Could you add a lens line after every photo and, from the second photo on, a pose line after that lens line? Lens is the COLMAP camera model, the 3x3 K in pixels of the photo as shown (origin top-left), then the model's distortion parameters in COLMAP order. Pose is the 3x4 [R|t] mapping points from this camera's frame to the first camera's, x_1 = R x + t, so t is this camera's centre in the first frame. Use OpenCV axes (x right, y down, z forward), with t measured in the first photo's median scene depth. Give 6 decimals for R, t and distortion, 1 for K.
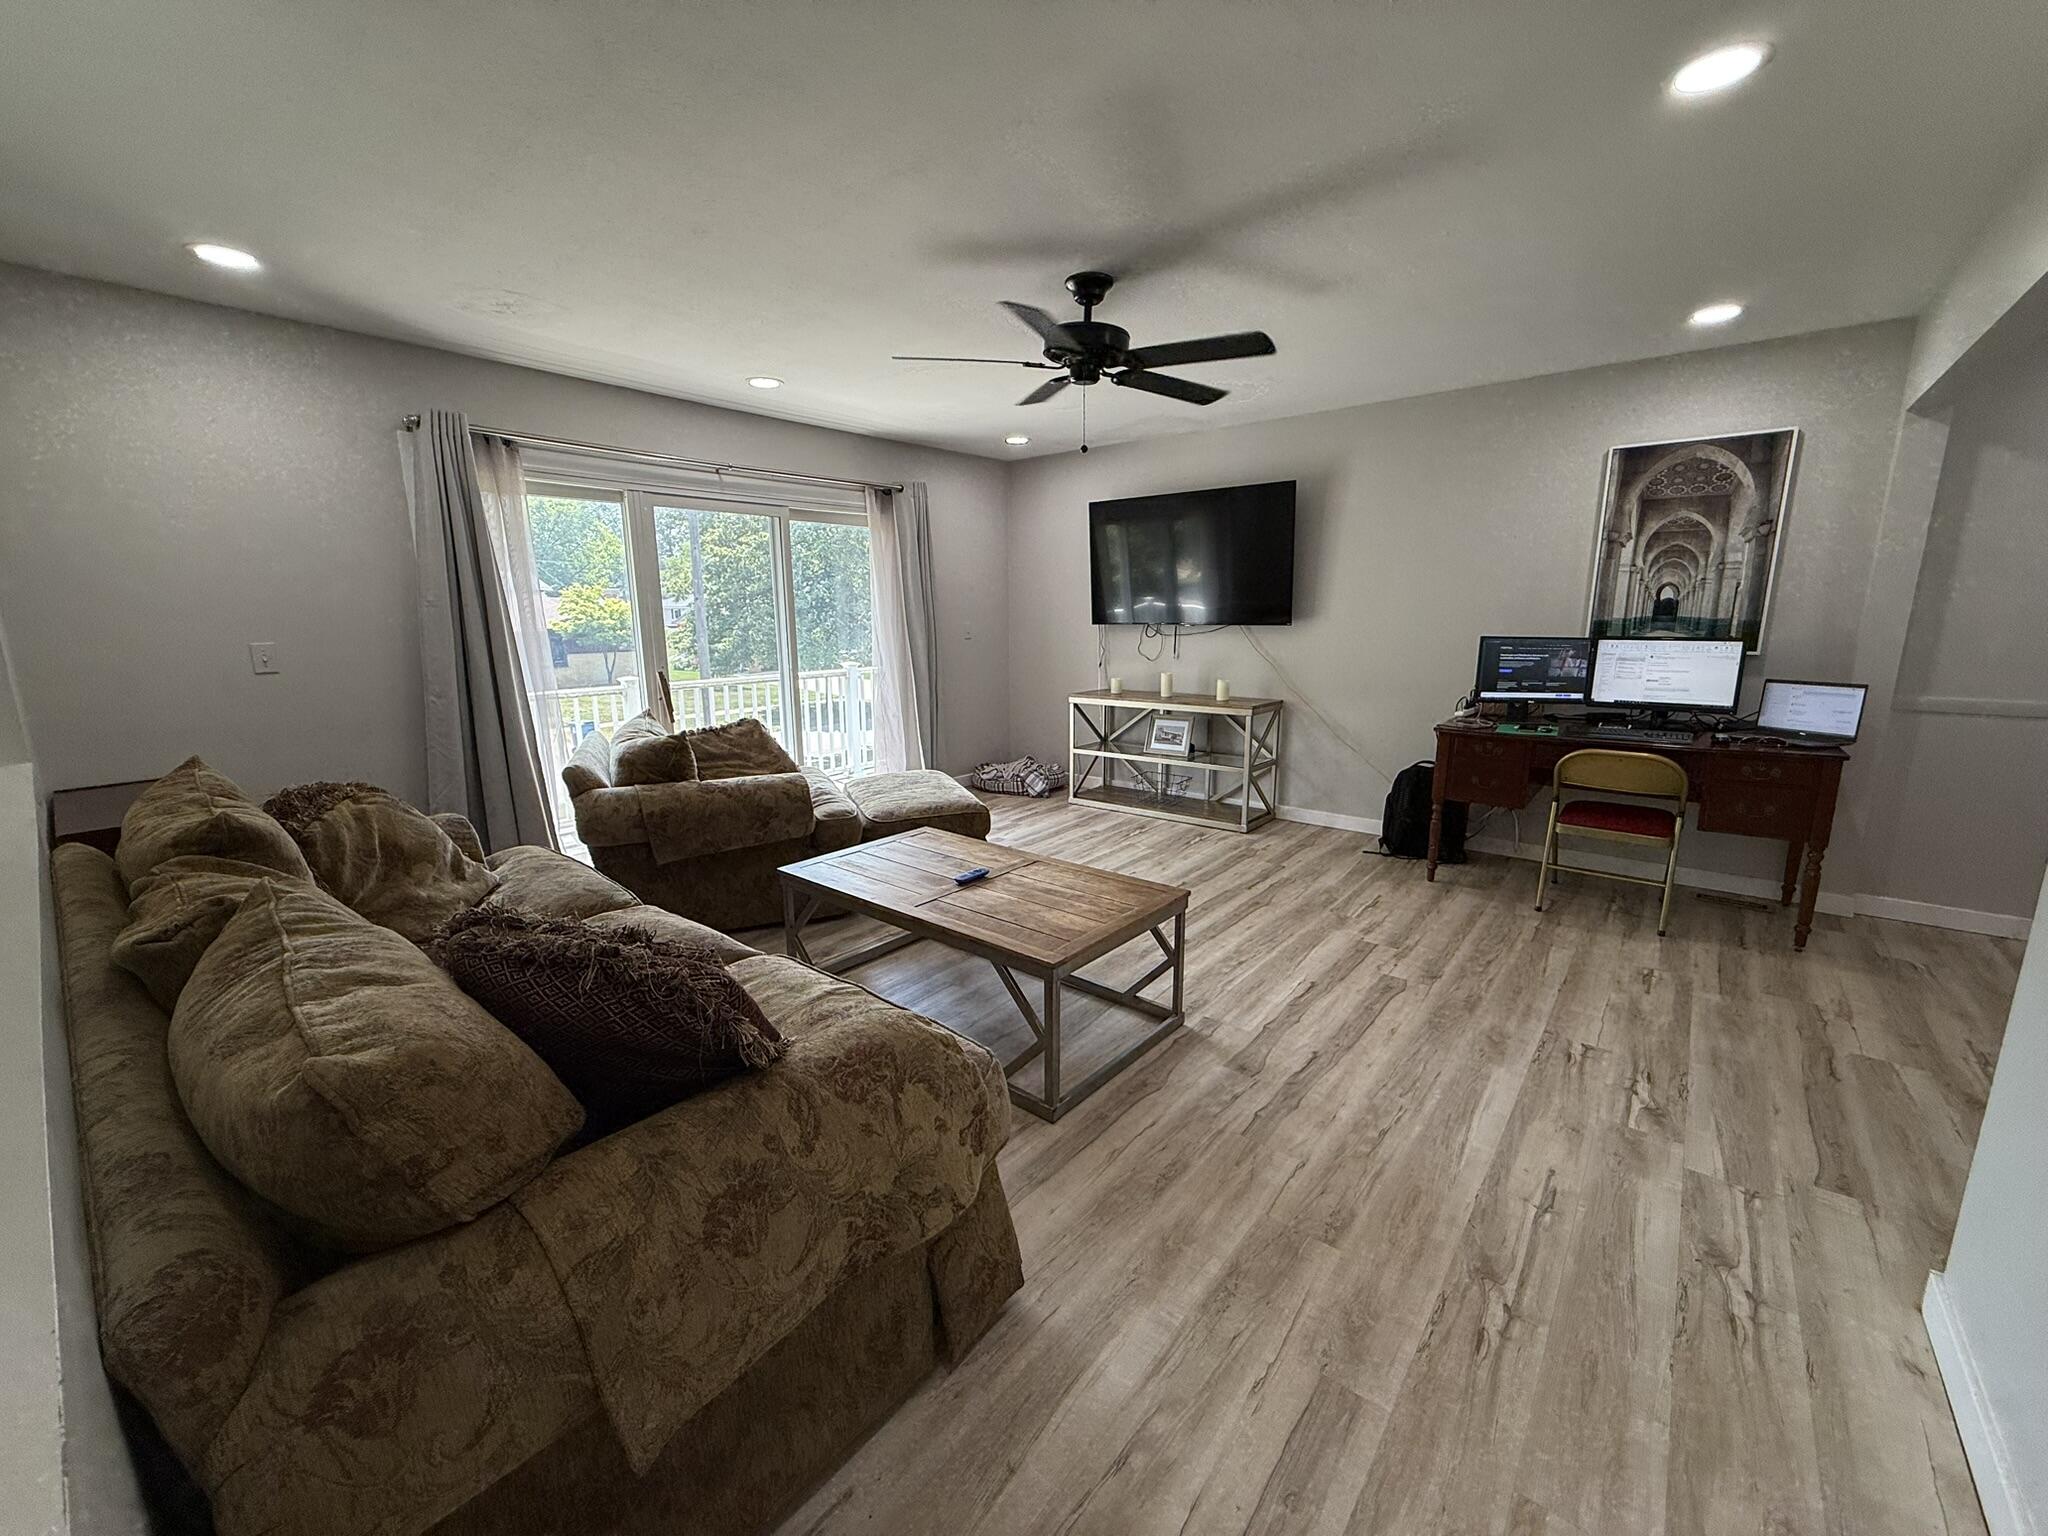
lens RADIAL K [[813.8, 0, 1003.2], [0, 813.8, 769.9], [0, 0, 1]] dist [-0.001052, 0.000140]
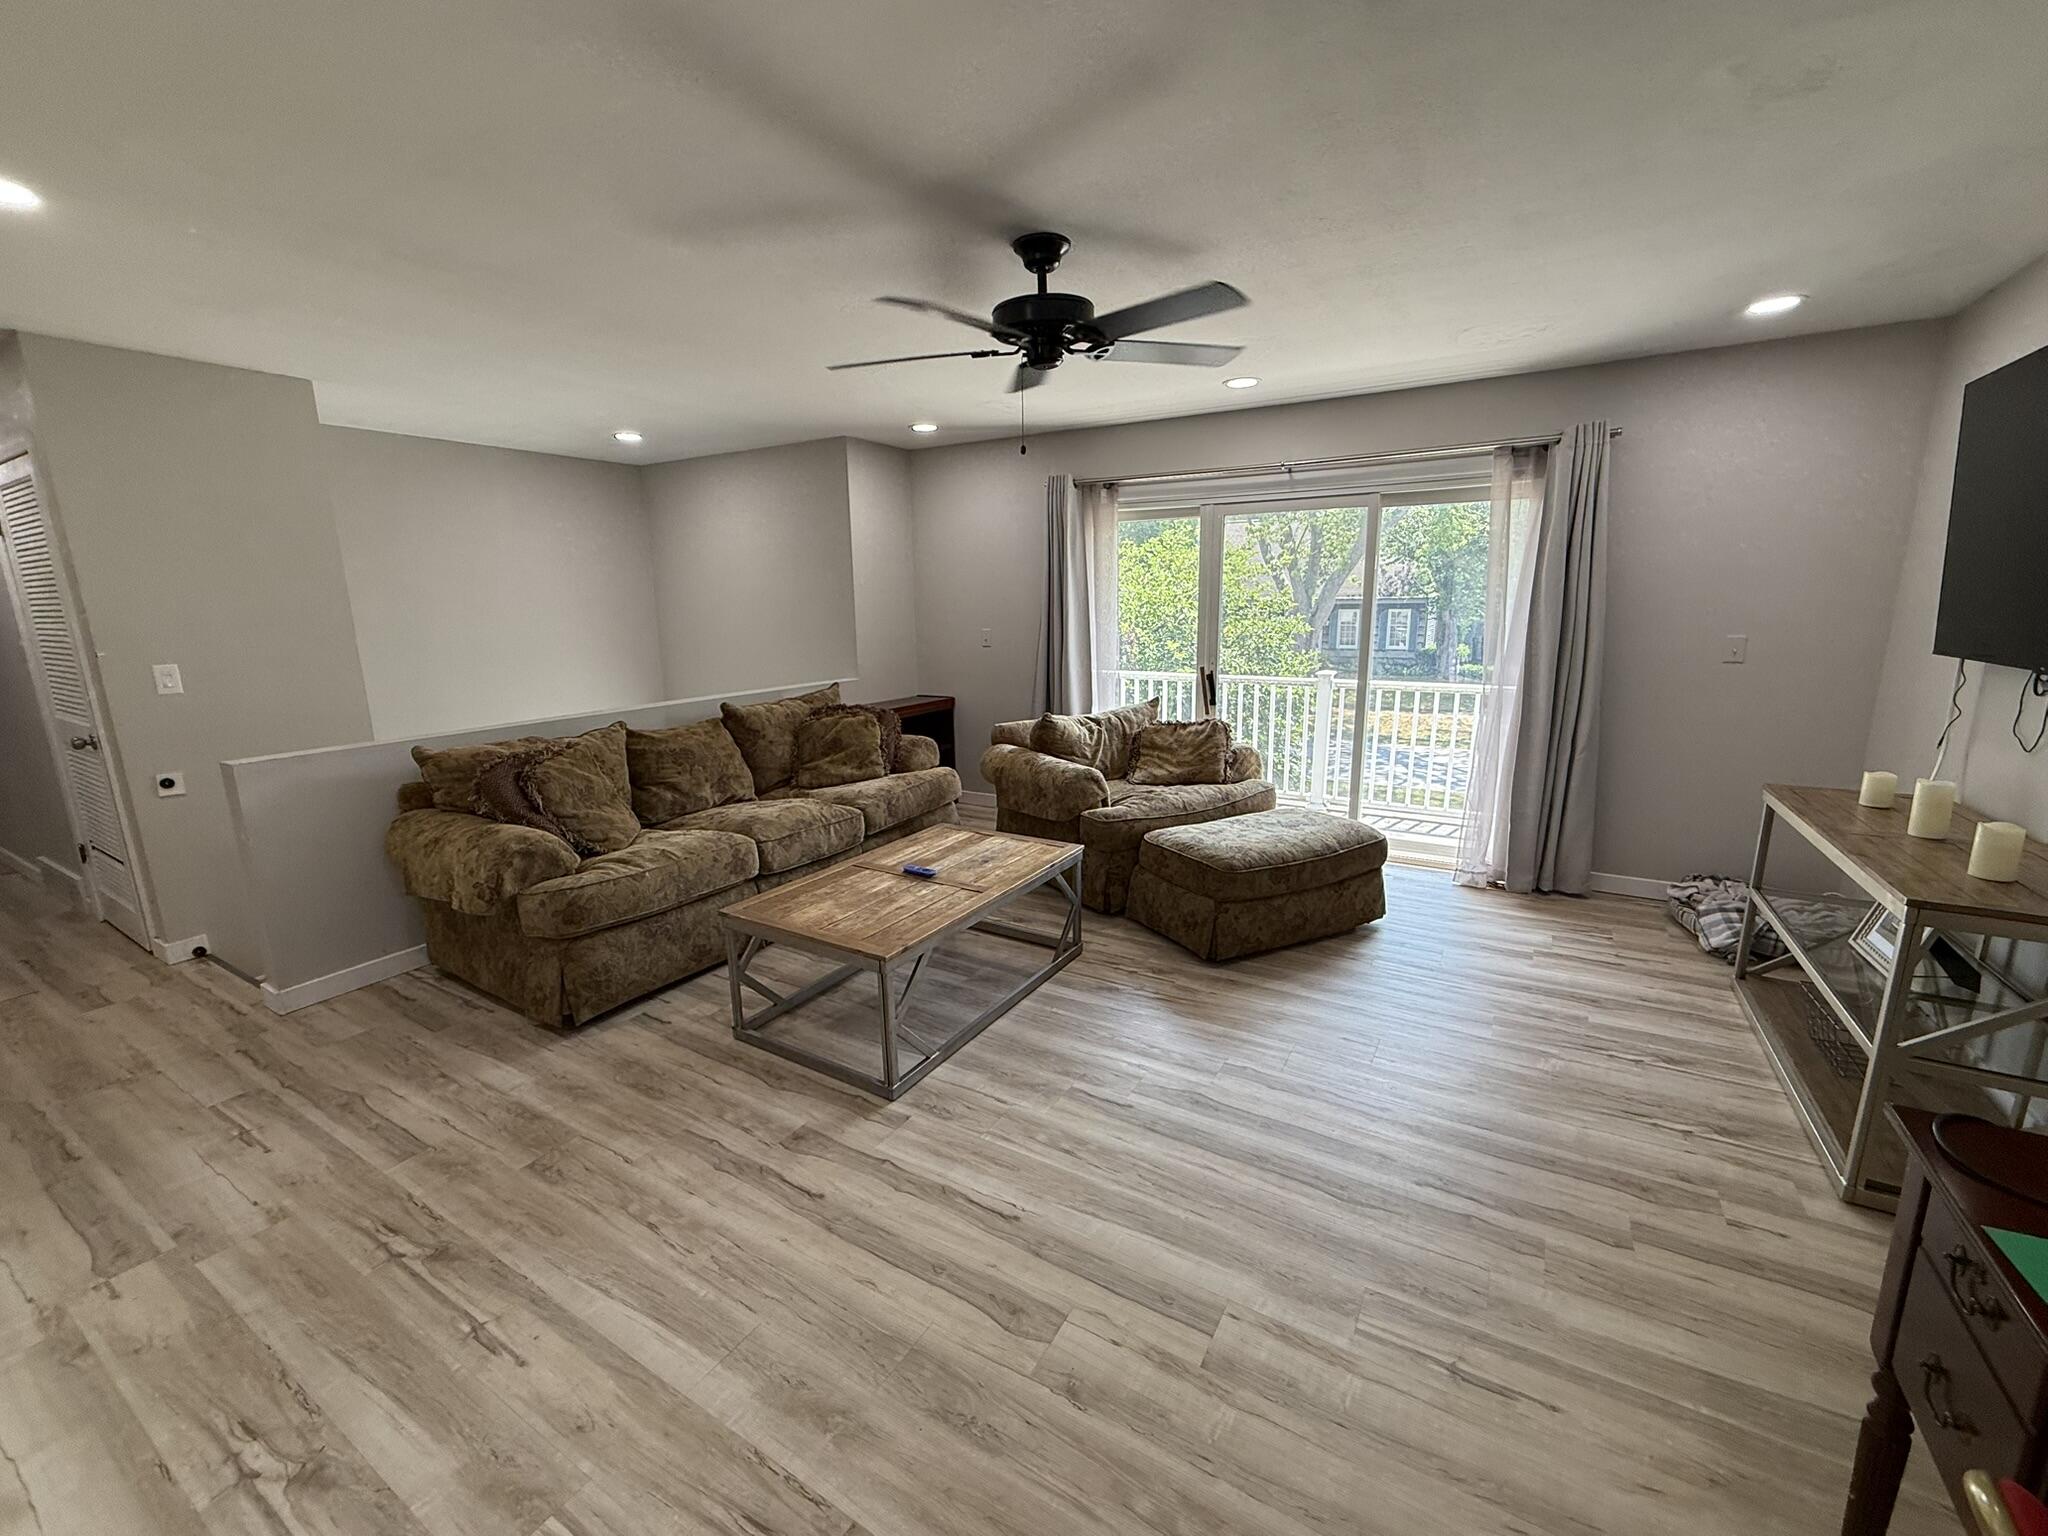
lens RADIAL K [[813.8, 0, 1016.1], [0, 813.8, 768.2], [0, 0, 1]] dist [-0.001052, 0.000140]
pose [[0.169488, 0.209878, -0.962925, 1.066629], [-0.179828, 0.967244, 0.179167, -0.236962], [0.968987, 0.142794, 0.201679, 0.926624]]
